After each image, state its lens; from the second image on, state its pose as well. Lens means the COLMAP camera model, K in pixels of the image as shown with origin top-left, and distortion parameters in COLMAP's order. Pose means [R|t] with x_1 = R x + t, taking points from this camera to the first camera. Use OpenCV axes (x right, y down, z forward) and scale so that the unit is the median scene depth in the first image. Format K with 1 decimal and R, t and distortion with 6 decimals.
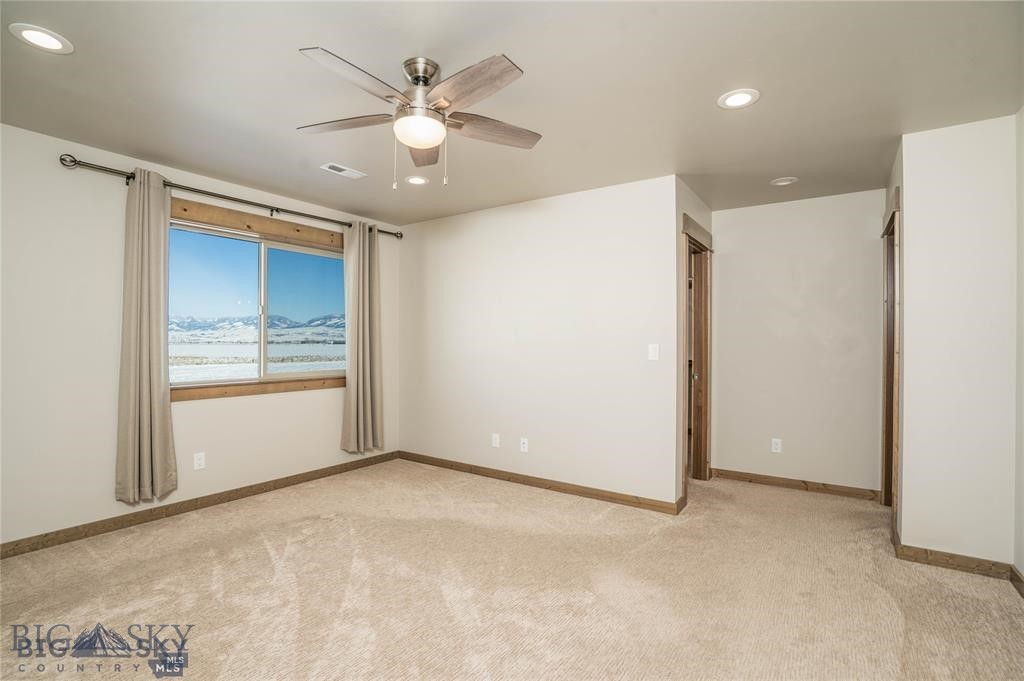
lens RADIAL K [[473.8, 0, 504.6], [0, 473.8, 348.0], [0, 0, 1]] dist [-0.000600, -0.000016]
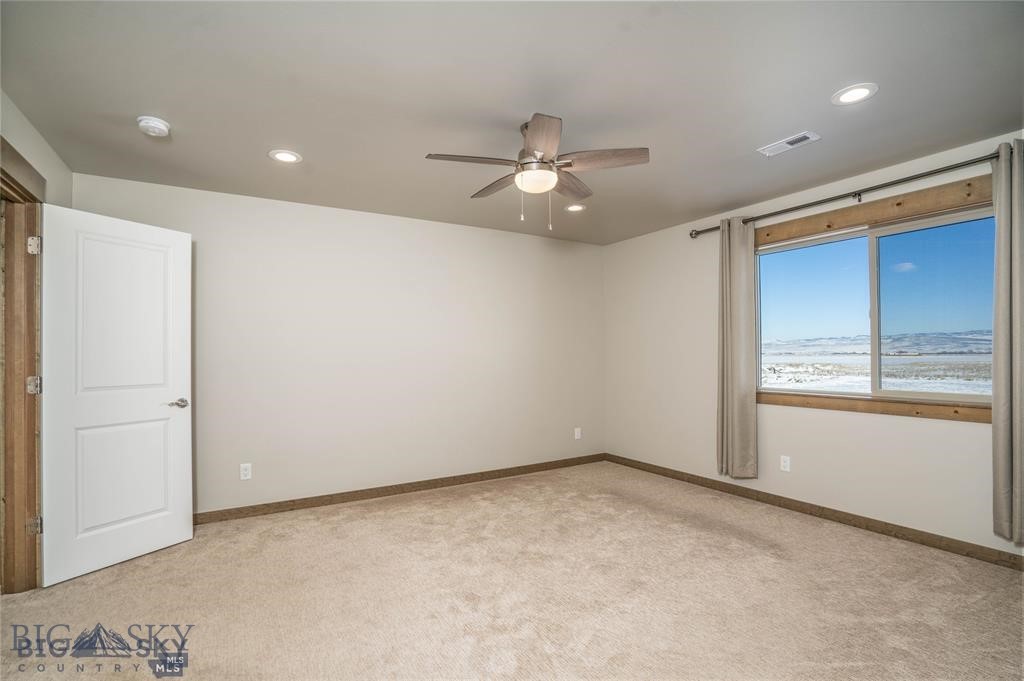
lens RADIAL K [[493.1, 0, 517.0], [0, 493.1, 356.7], [0, 0, 1]] dist [-0.024152, 0.000003]
pose [[-0.381425, 0.000981, -0.924399, 0.596980], [-0.009805, 0.999939, 0.005107, -0.001486], [0.924348, 0.011012, -0.381392, 0.850302]]
